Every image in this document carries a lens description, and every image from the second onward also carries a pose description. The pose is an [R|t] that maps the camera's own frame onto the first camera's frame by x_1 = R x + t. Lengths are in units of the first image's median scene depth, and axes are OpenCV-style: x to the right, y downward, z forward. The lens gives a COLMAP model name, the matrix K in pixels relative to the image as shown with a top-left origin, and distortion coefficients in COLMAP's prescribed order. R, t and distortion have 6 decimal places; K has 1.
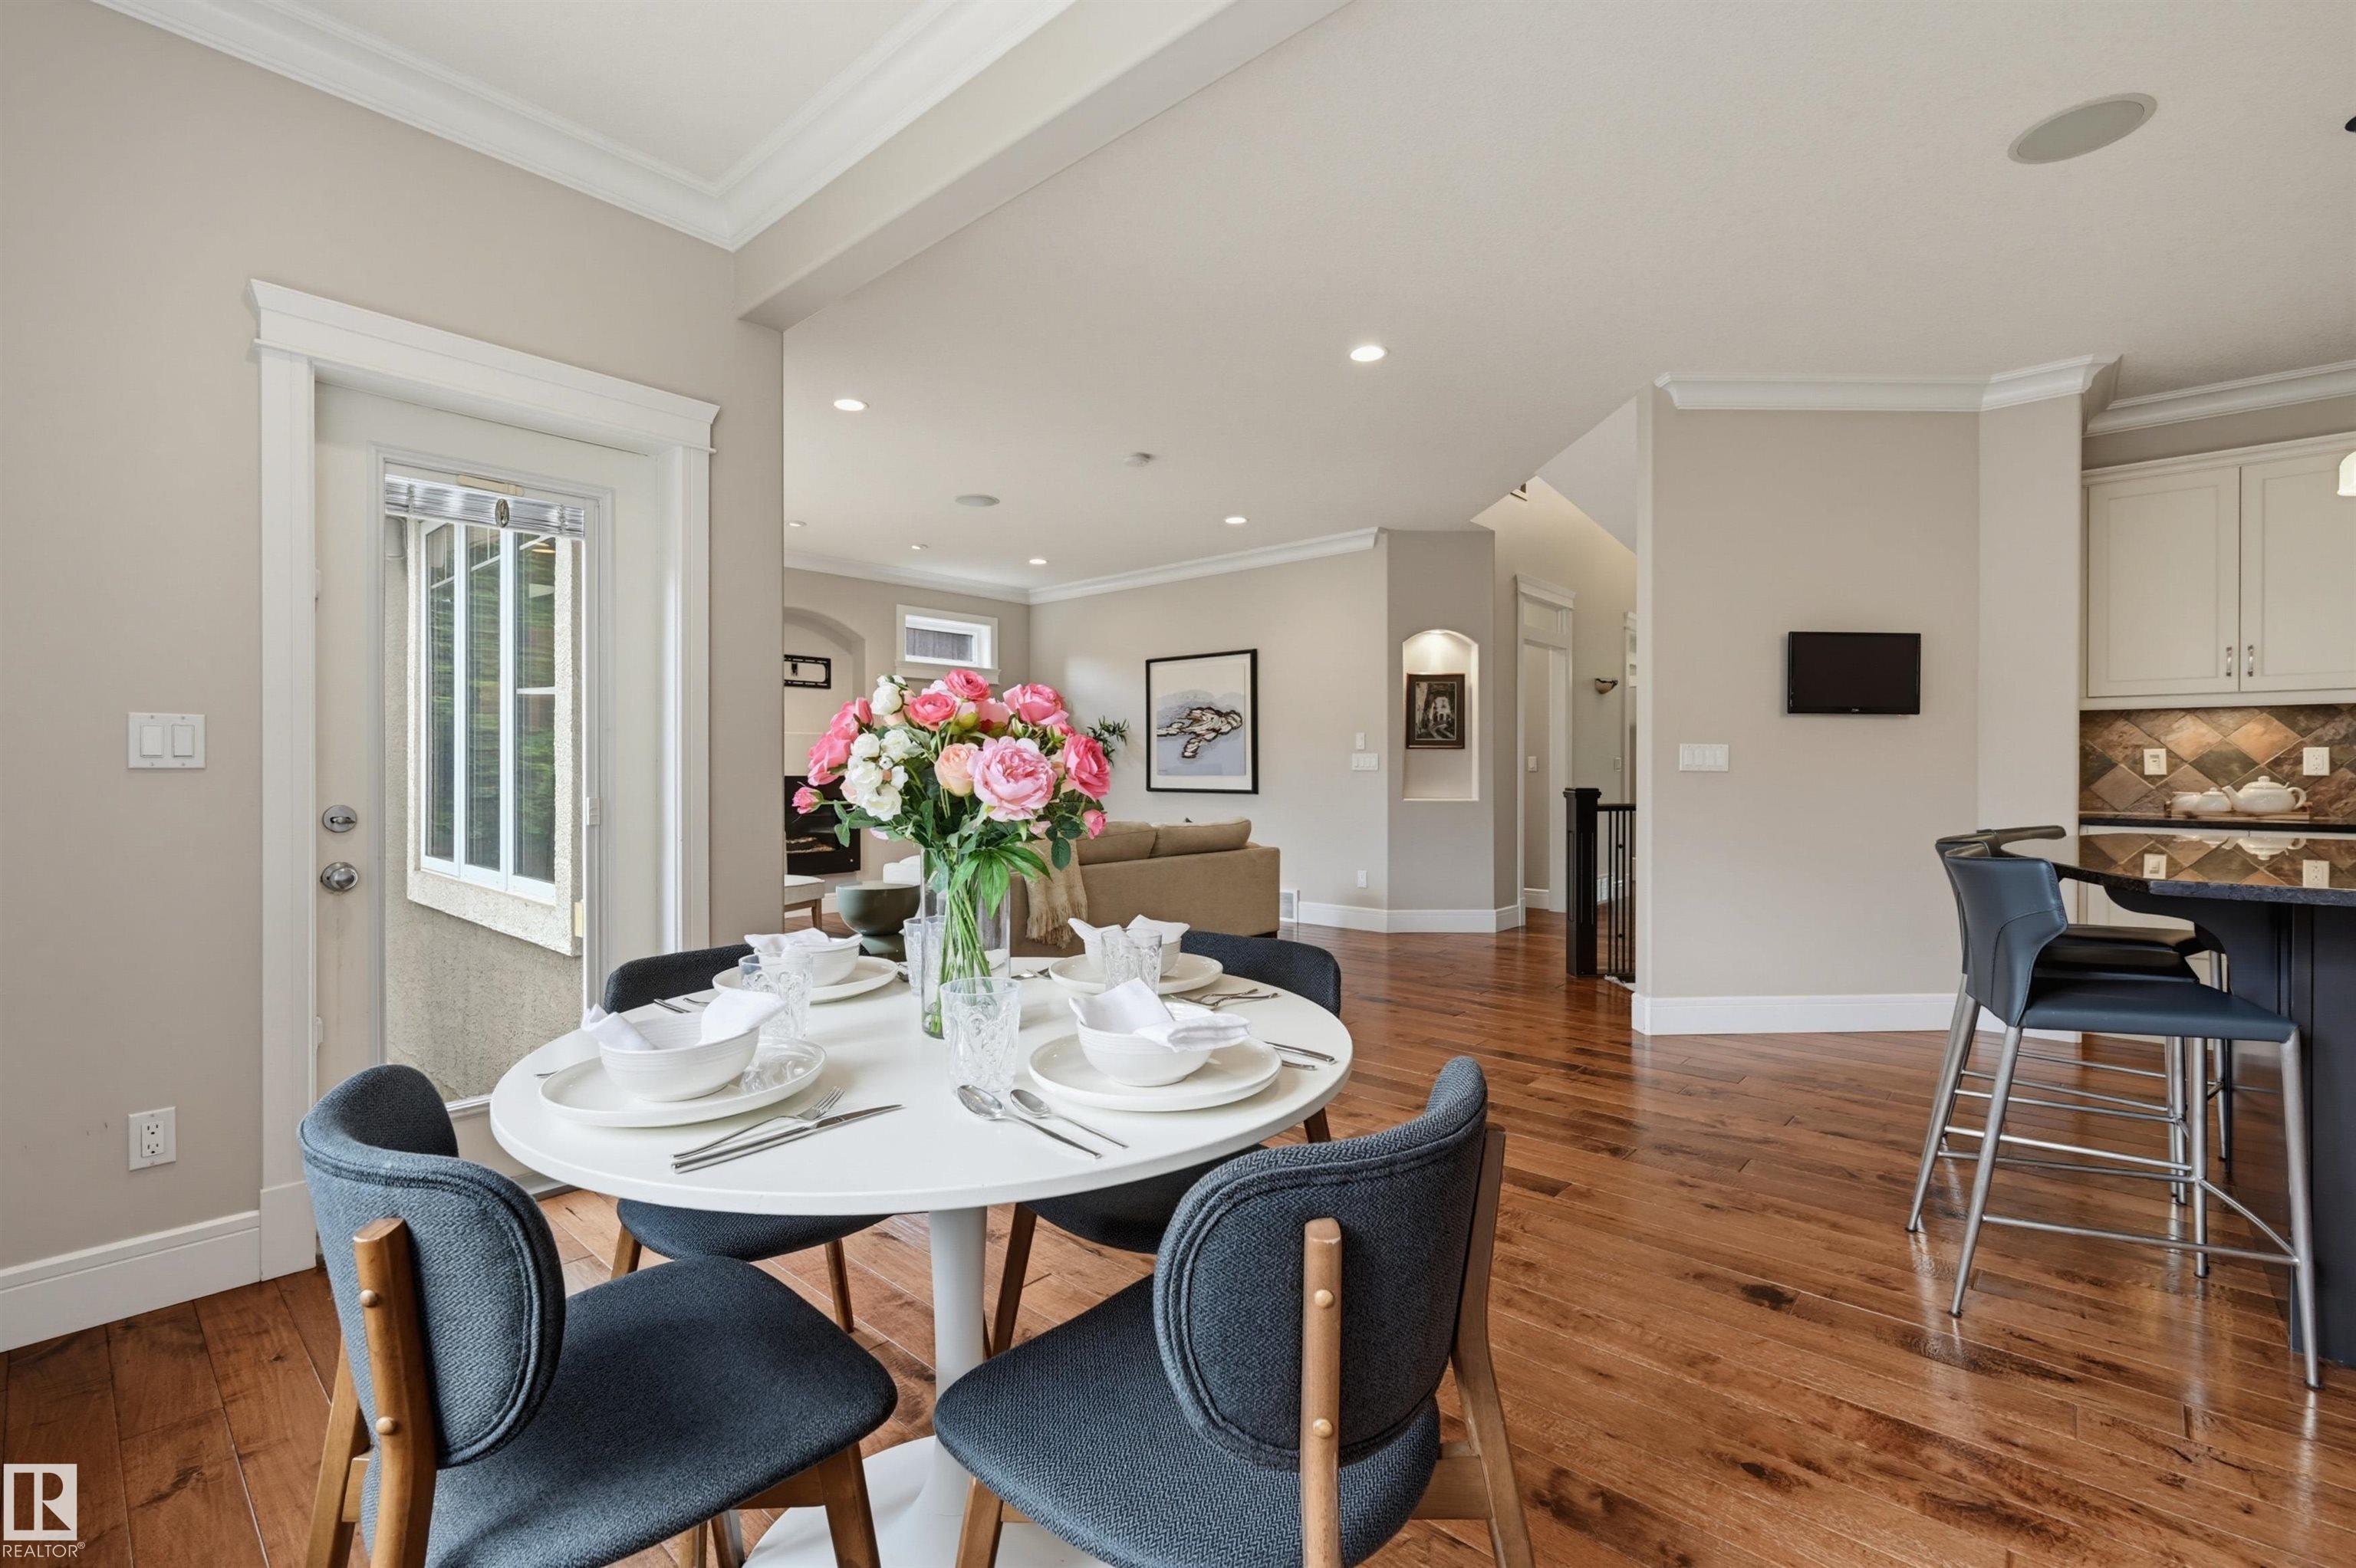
lens RADIAL K [[1020.7, 0, 1166.6], [0, 1020.7, 773.9], [0, 0, 1]] dist [-0.000465, -0.000034]
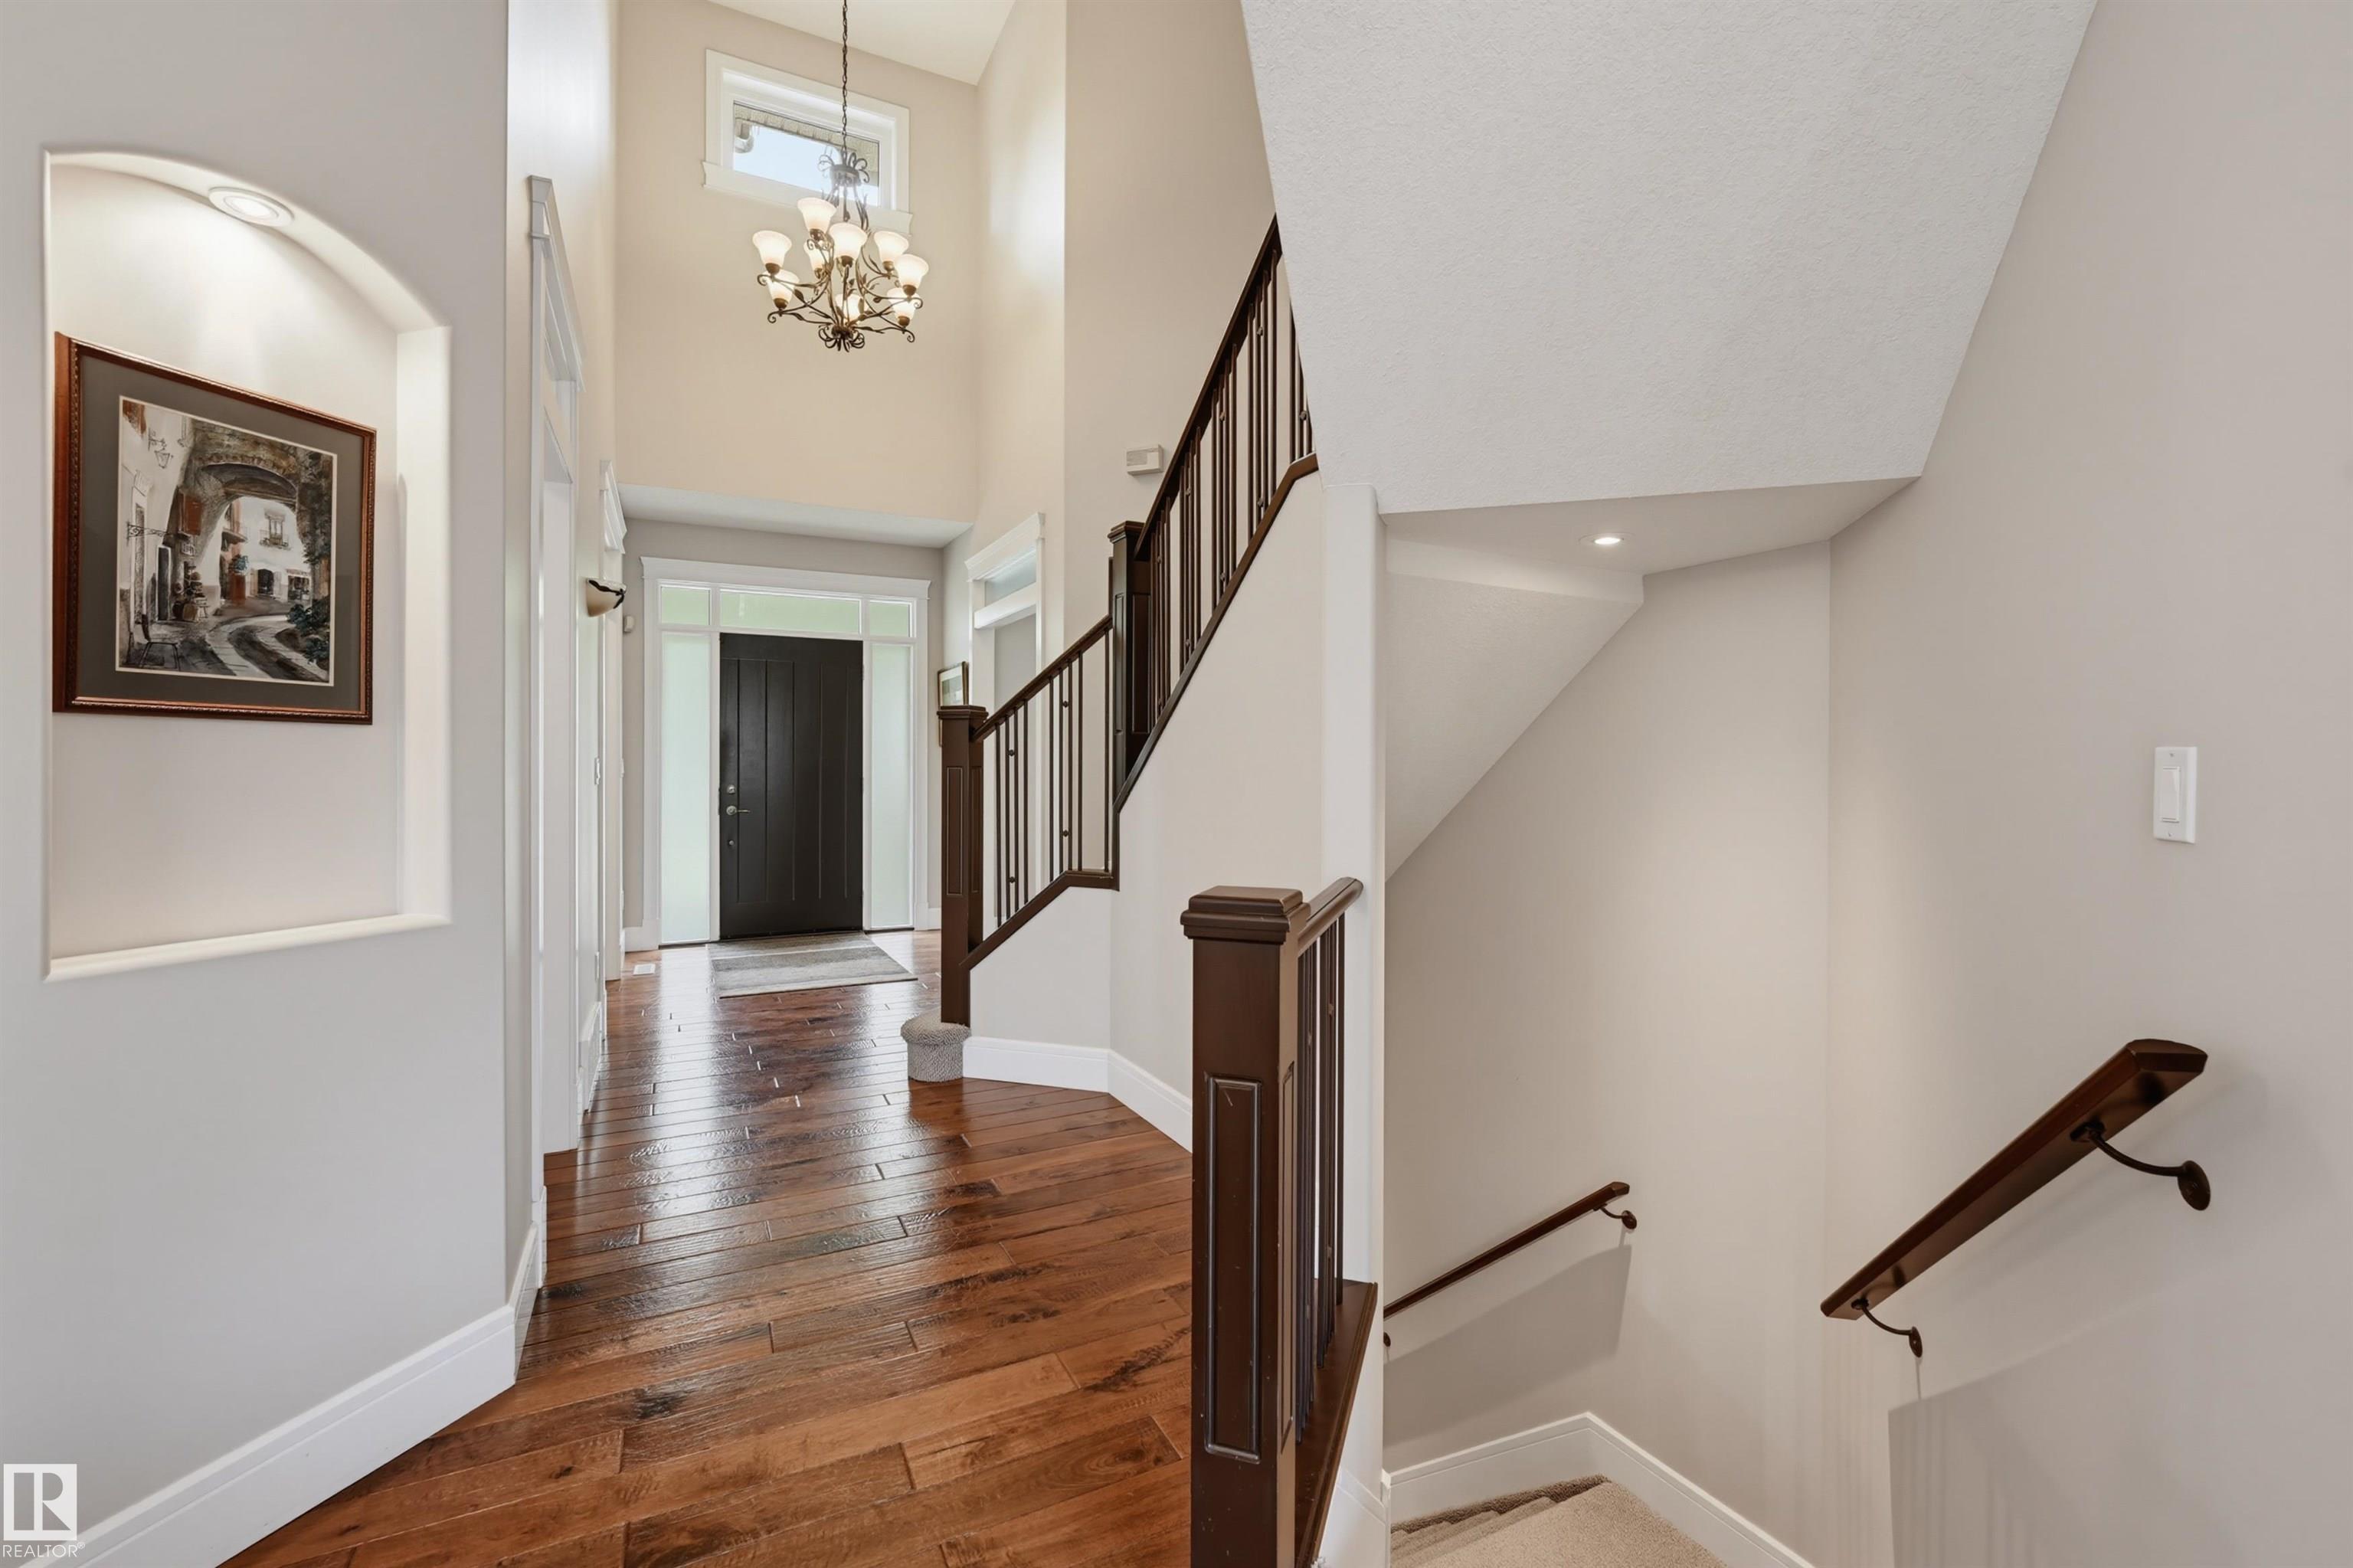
lens RADIAL K [[979.6, 0, 1154.4], [0, 979.6, 771.3], [0, 0, 1]] dist [-0.002457, -0.000137]
pose [[0.366573, -0.001595, 0.930388, 0.124375], [-0.004509, 0.999984, 0.003491, -0.013172], [-0.930378, -0.005475, 0.366560, 0.667248]]
